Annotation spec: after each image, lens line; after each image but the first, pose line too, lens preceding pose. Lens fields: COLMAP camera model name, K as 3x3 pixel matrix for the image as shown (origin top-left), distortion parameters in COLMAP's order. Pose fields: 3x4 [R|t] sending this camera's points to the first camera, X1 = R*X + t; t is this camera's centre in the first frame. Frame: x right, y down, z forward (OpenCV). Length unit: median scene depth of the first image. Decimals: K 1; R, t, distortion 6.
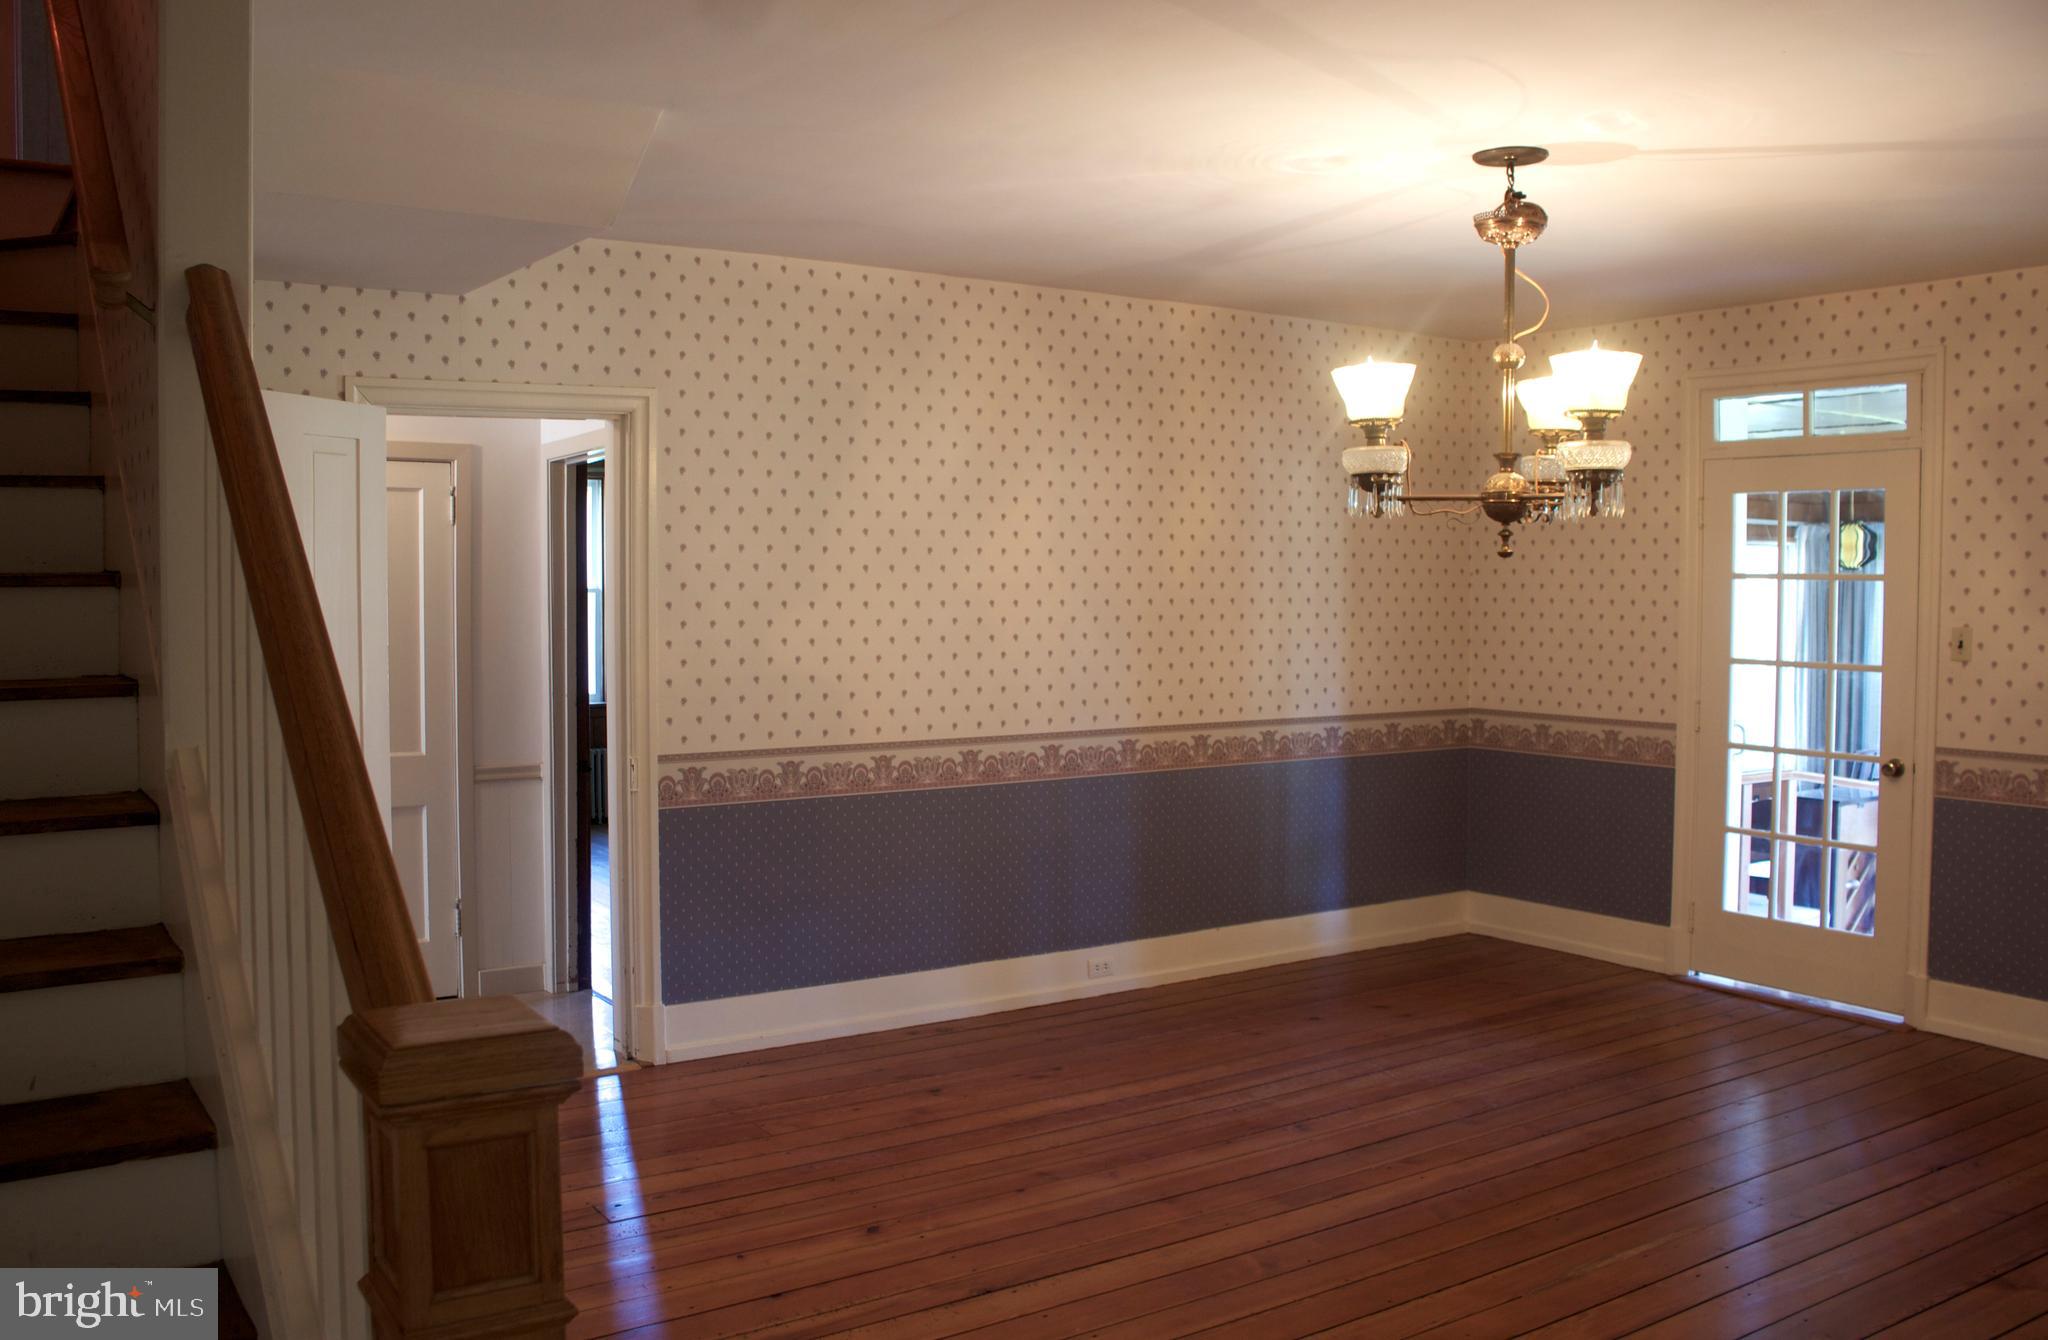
lens RADIAL K [[1773.8, 0, 1009.6], [0, 1773.8, 658.0], [0, 0, 1]] dist [-0.135094, 0.078162]
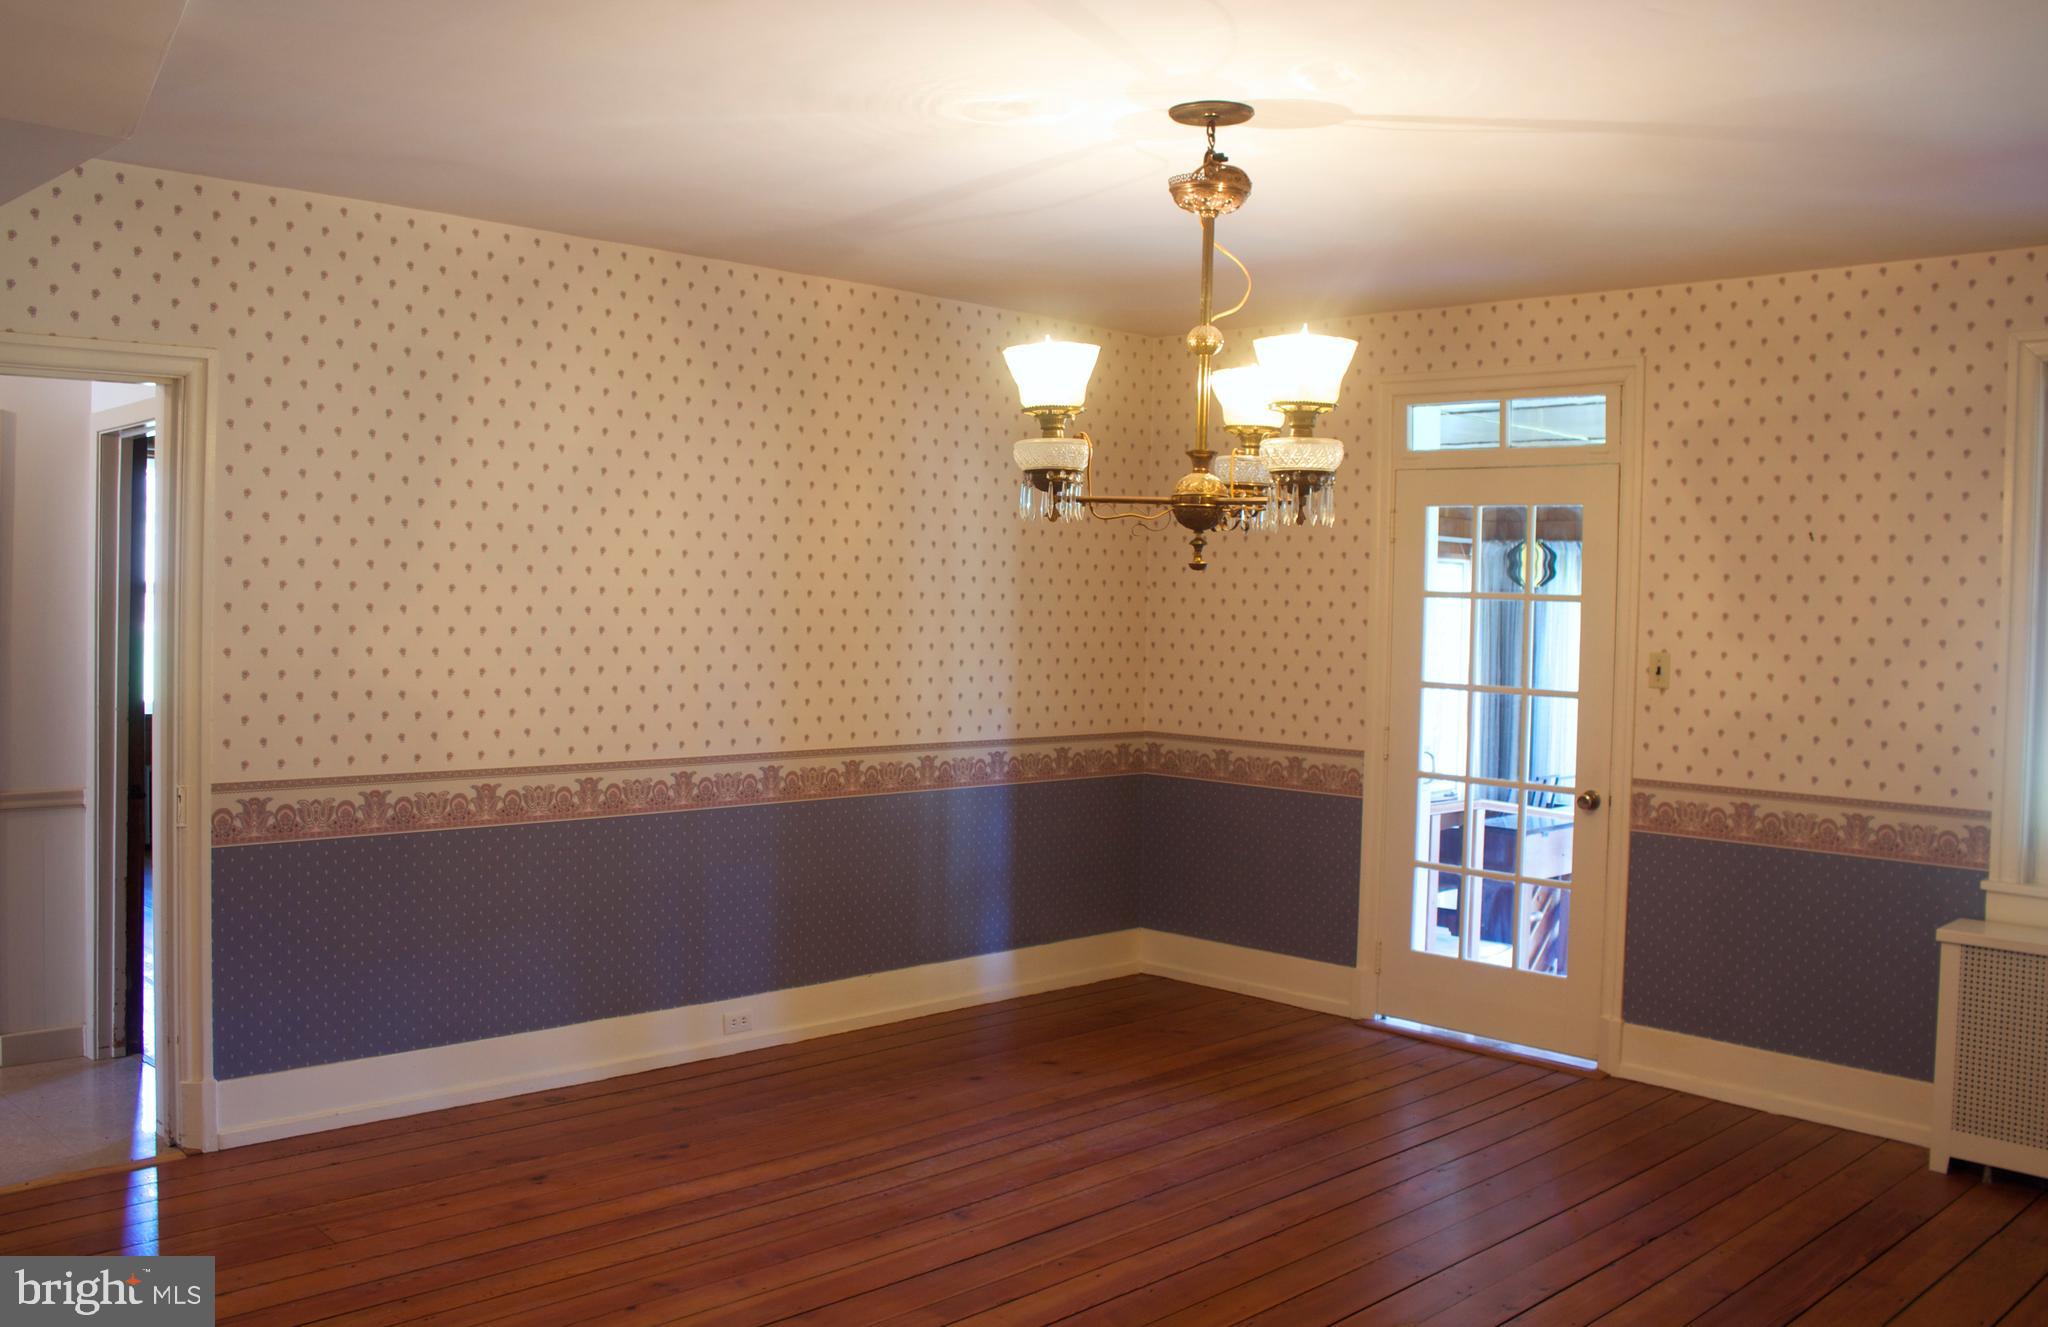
lens RADIAL K [[1750.9, 0, 1025.3], [0, 1750.9, 654.9], [0, 0, 1]] dist [-0.082518, 0.012527]
pose [[0.980581, 0.012801, 0.195696, 0.020413], [-0.011961, 0.999913, -0.005472, -0.006635], [-0.195749, 0.003025, 0.980649, 0.116734]]
